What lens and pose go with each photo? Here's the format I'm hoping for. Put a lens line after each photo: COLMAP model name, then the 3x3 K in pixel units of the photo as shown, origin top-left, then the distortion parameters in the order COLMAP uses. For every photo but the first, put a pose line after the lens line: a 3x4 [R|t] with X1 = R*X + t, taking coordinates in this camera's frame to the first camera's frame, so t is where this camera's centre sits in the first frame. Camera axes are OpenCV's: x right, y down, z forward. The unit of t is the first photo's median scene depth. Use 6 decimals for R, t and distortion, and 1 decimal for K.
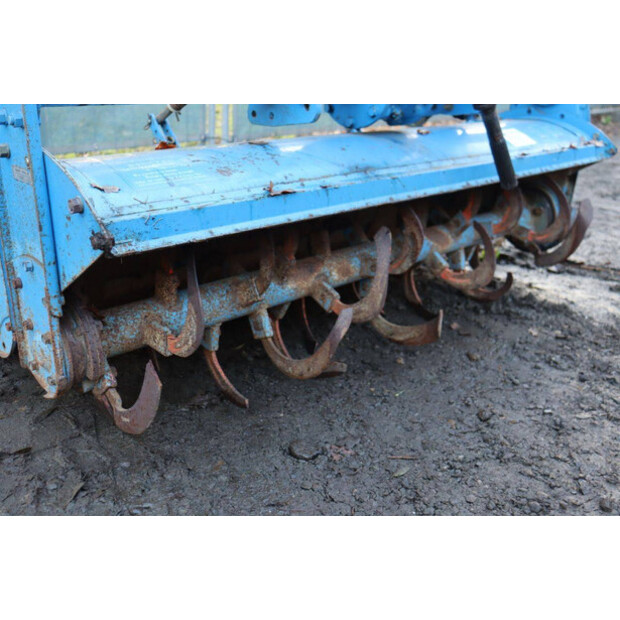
lens RADIAL K [[649.3, 0, 314.2], [0, 649.3, 308.9], [0, 0, 1]] dist [-0.017518, 0.000000]
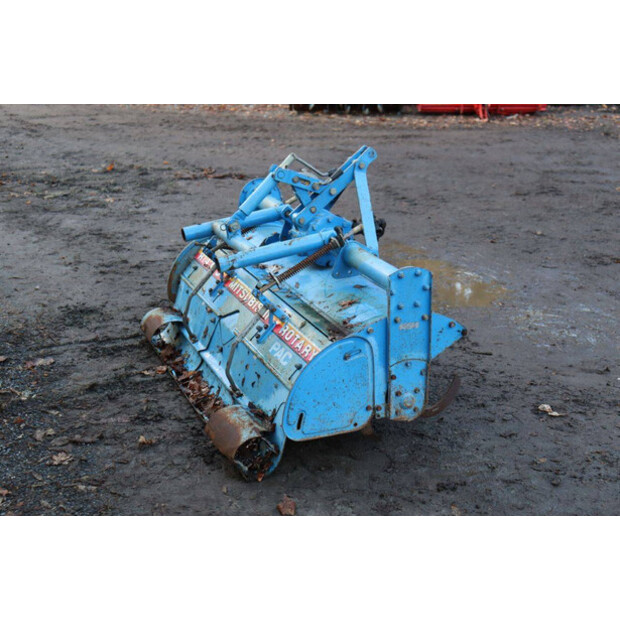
lens RADIAL K [[973.0, 0, 311.4], [0, 973.0, 308.9], [0, 0, 1]] dist [0.098363, 0.000000]
pose [[0.382444, -0.310959, 0.870081, -2.157439], [0.336732, 0.923814, 0.182152, -0.607388], [-0.860435, 0.223322, 0.458017, -0.204513]]
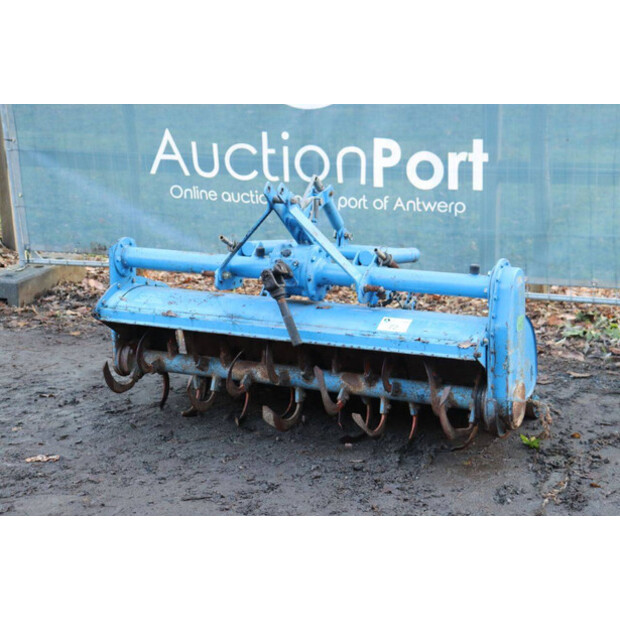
lens RADIAL K [[1349.4, 0, 311.7], [0, 1349.4, 309.6], [0, 0, 1]] dist [0.351195, 0.000000]
pose [[0.345346, 0.179872, -0.921077, 3.033545], [-0.325078, 0.943627, 0.062391, -0.436417], [0.880375, 0.277875, 0.384350, -0.298486]]
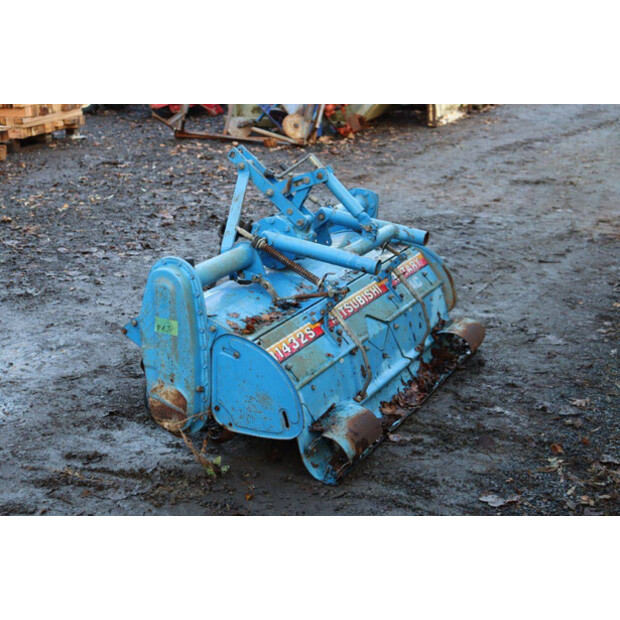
lens RADIAL K [[1044.7, 0, 307.3], [0, 1044.7, 309.2], [0, 0, 1]] dist [0.134103, 0.000000]
pose [[-0.943287, 0.084819, -0.320959, 0.883938], [-0.128582, 0.797999, 0.588782, -1.728011], [0.306065, 0.596660, -0.741836, 2.946597]]
